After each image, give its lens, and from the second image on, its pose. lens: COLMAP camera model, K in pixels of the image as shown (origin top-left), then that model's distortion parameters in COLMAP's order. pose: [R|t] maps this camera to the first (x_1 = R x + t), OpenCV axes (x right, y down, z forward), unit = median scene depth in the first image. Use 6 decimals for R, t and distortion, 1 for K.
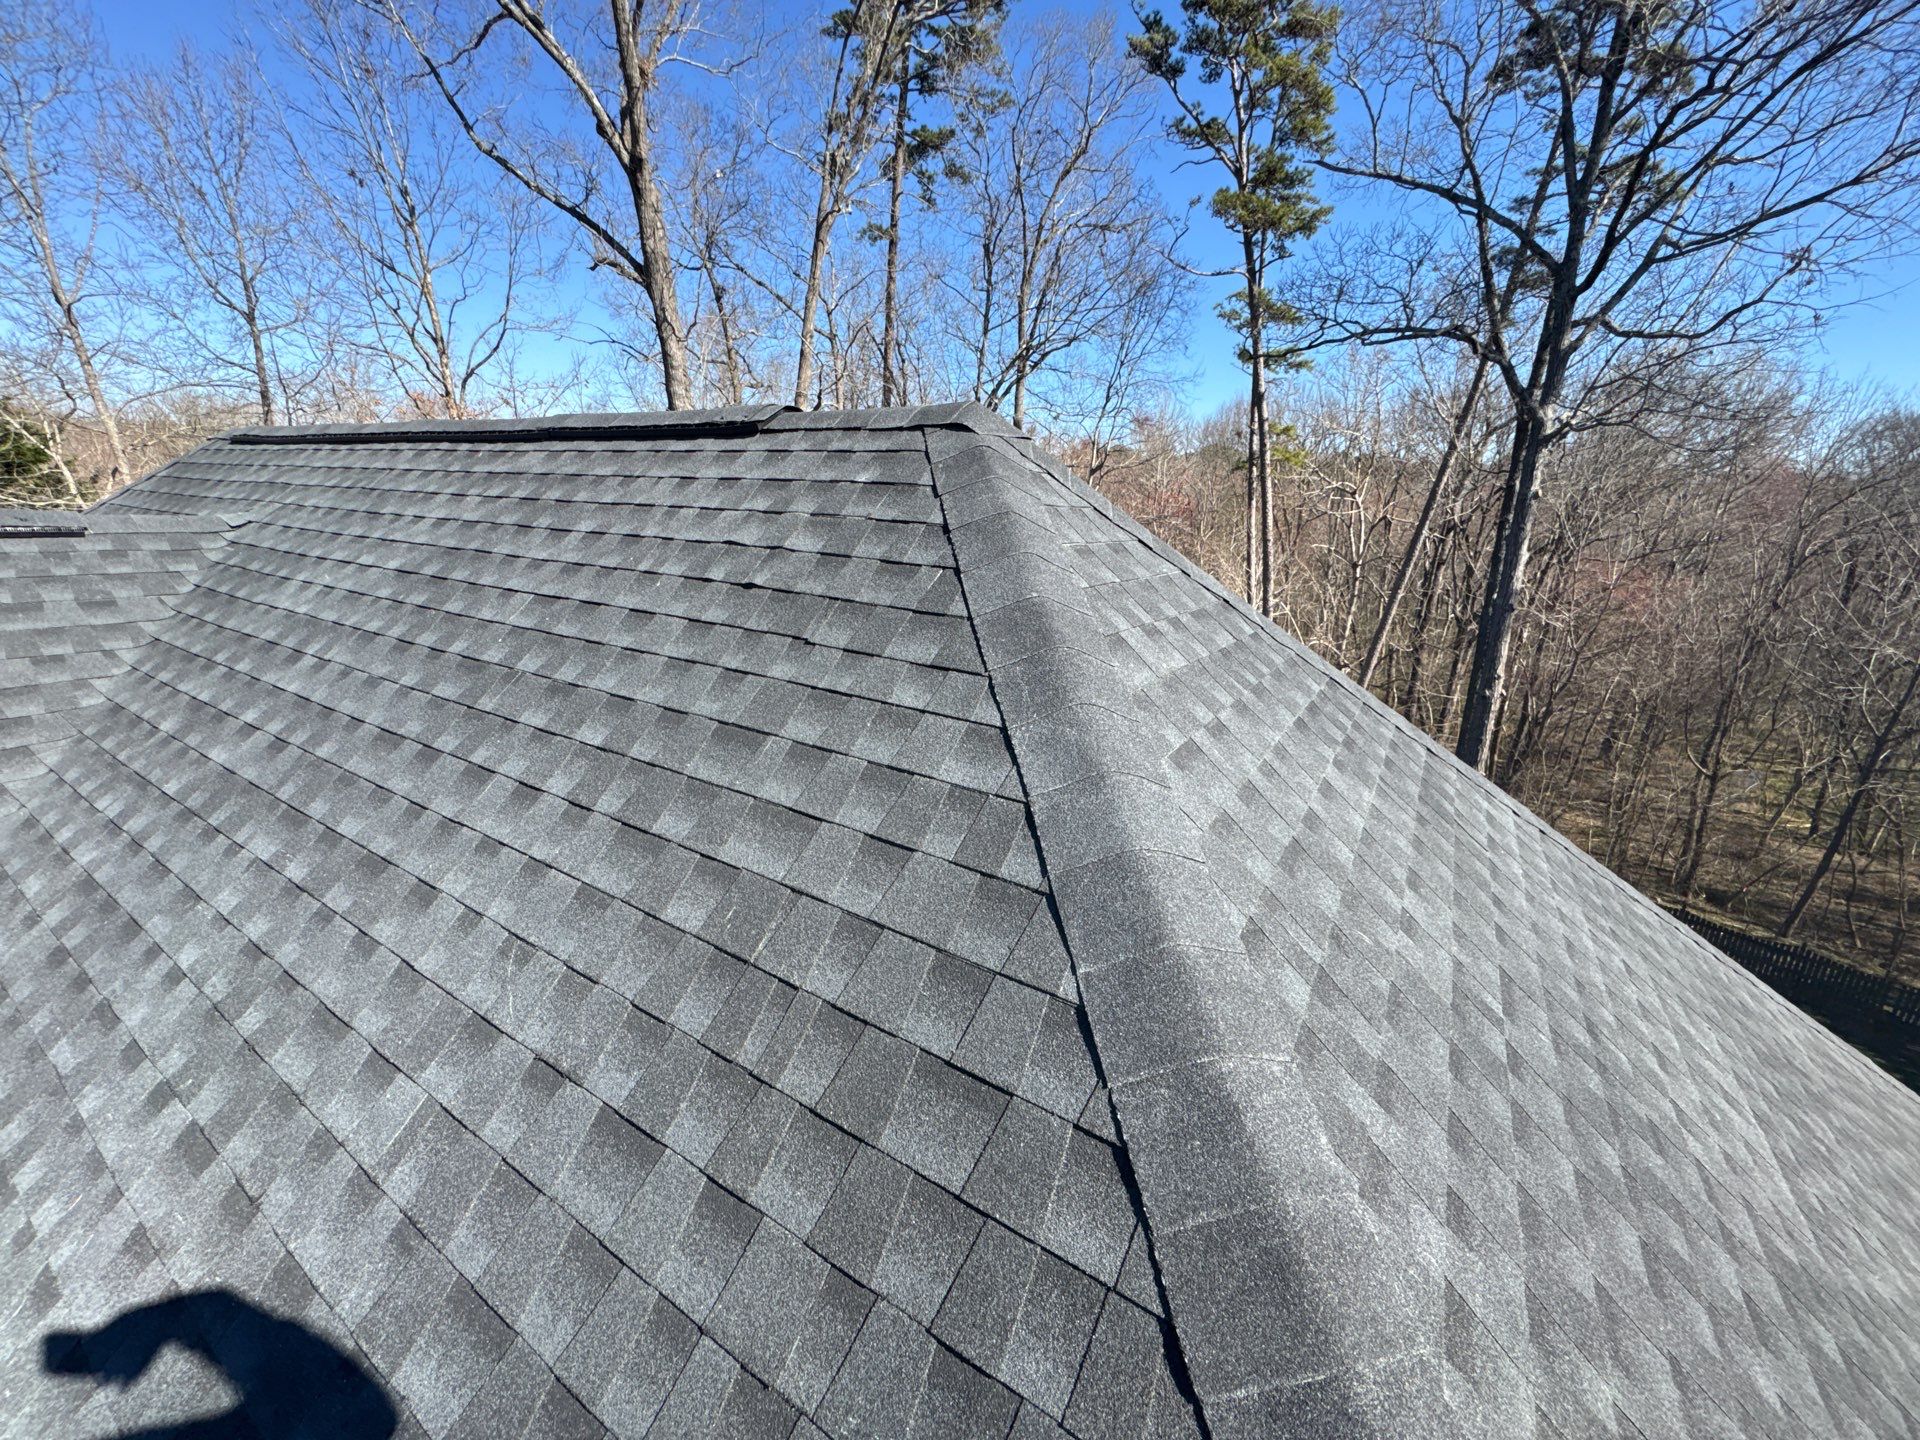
lens RADIAL K [[751.3, 0, 960.0], [0, 751.3, 720.0], [0, 0, 1]] dist [-0.010197, 0.001031]
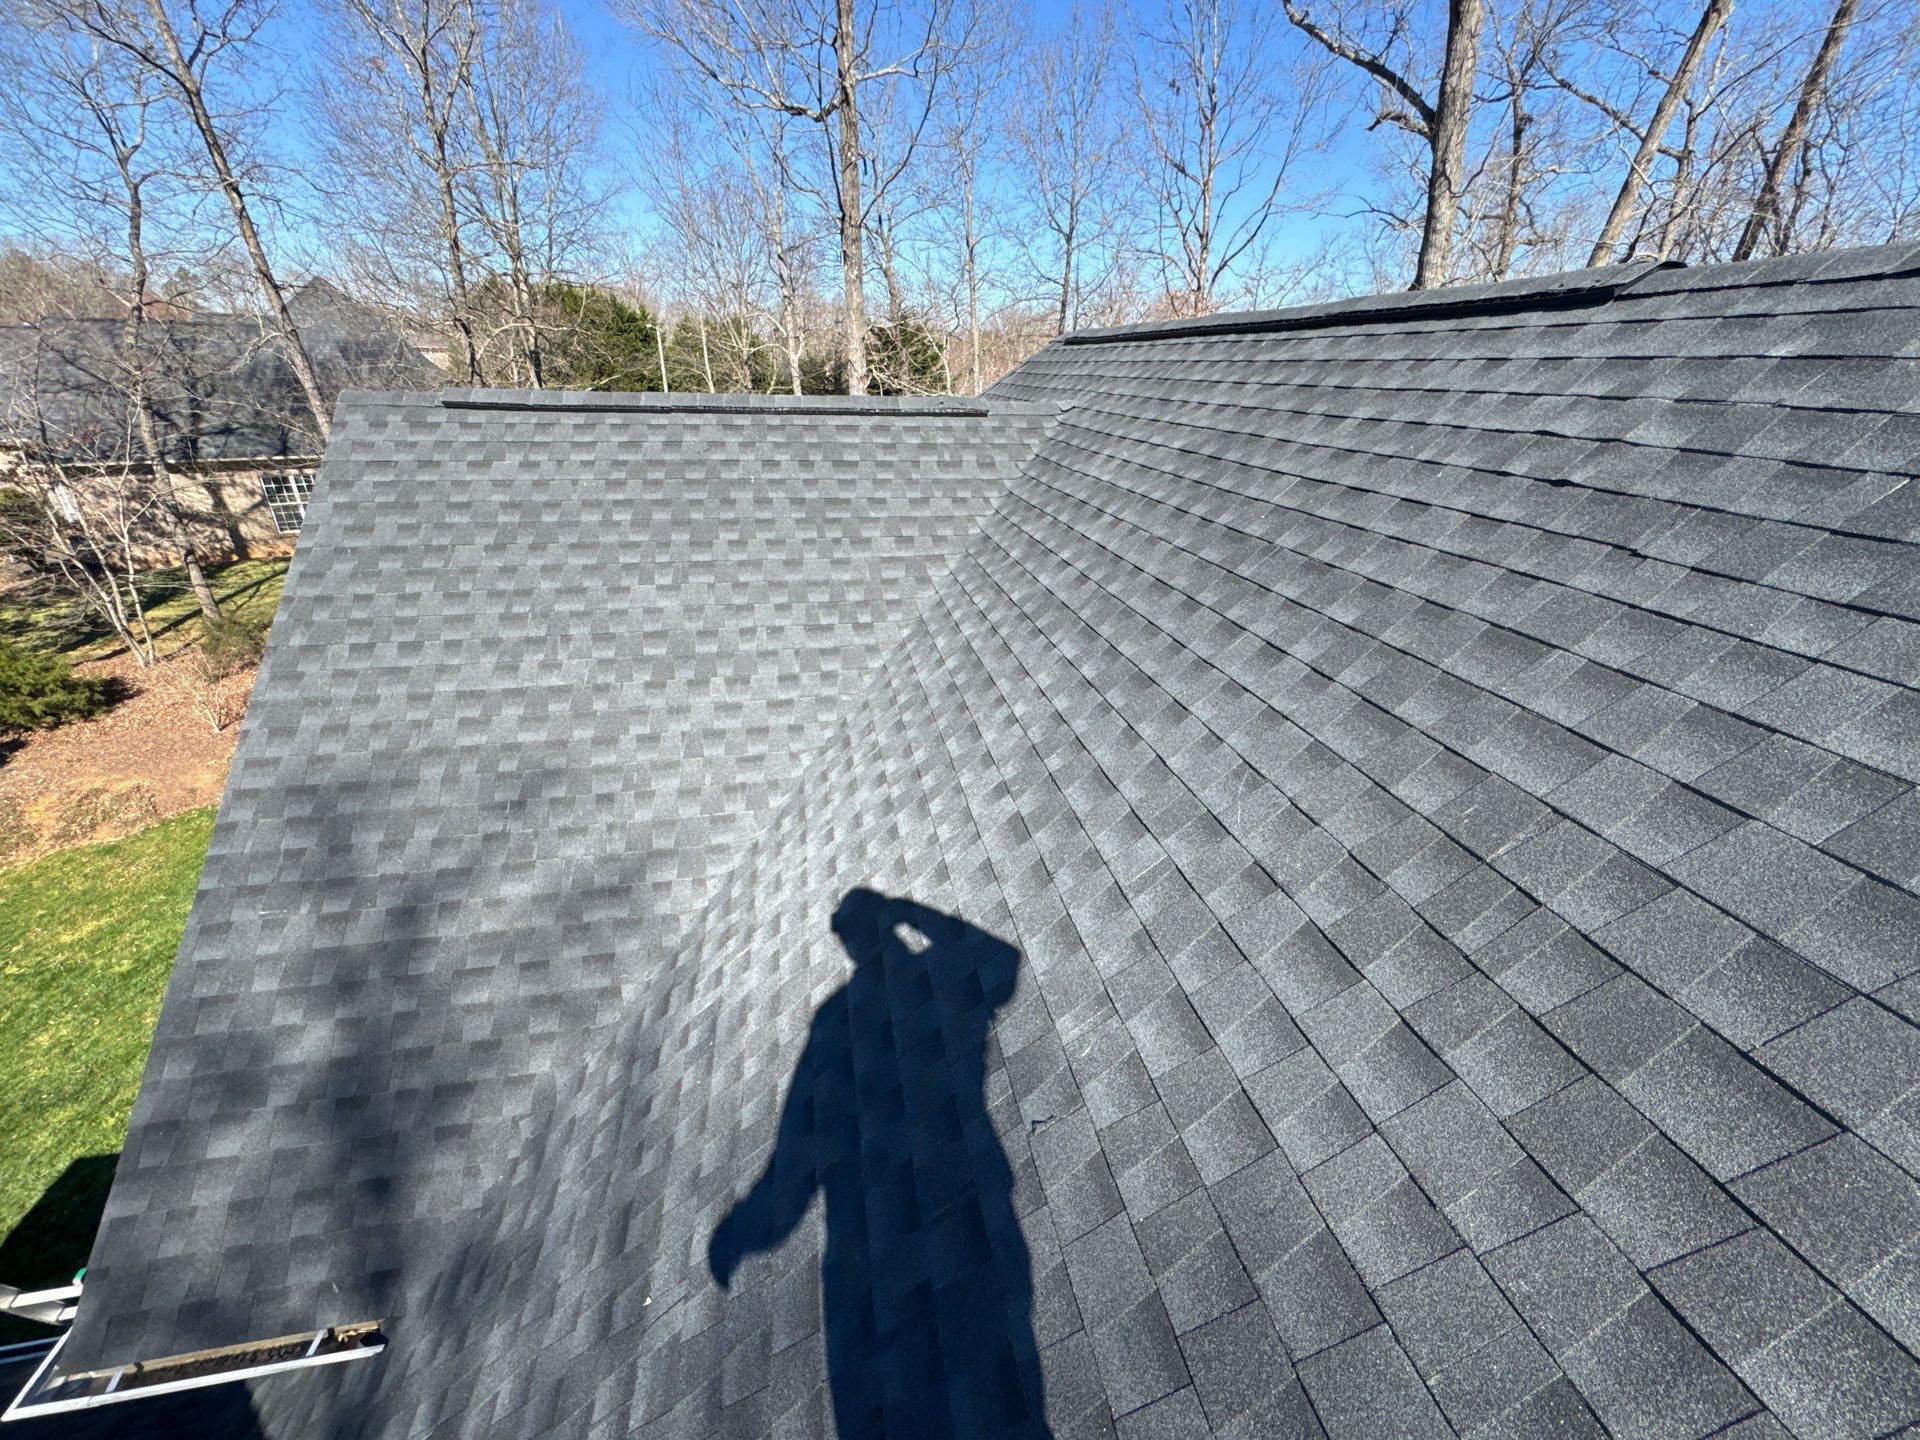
lens RADIAL K [[751.3, 0, 960.0], [0, 751.3, 720.0], [0, 0, 1]] dist [-0.010197, 0.001031]
pose [[0.686172, 0.281780, -0.670648, -0.091692], [-0.193366, 0.959414, 0.205266, 0.045706], [0.701269, -0.011168, 0.712809, -0.132330]]
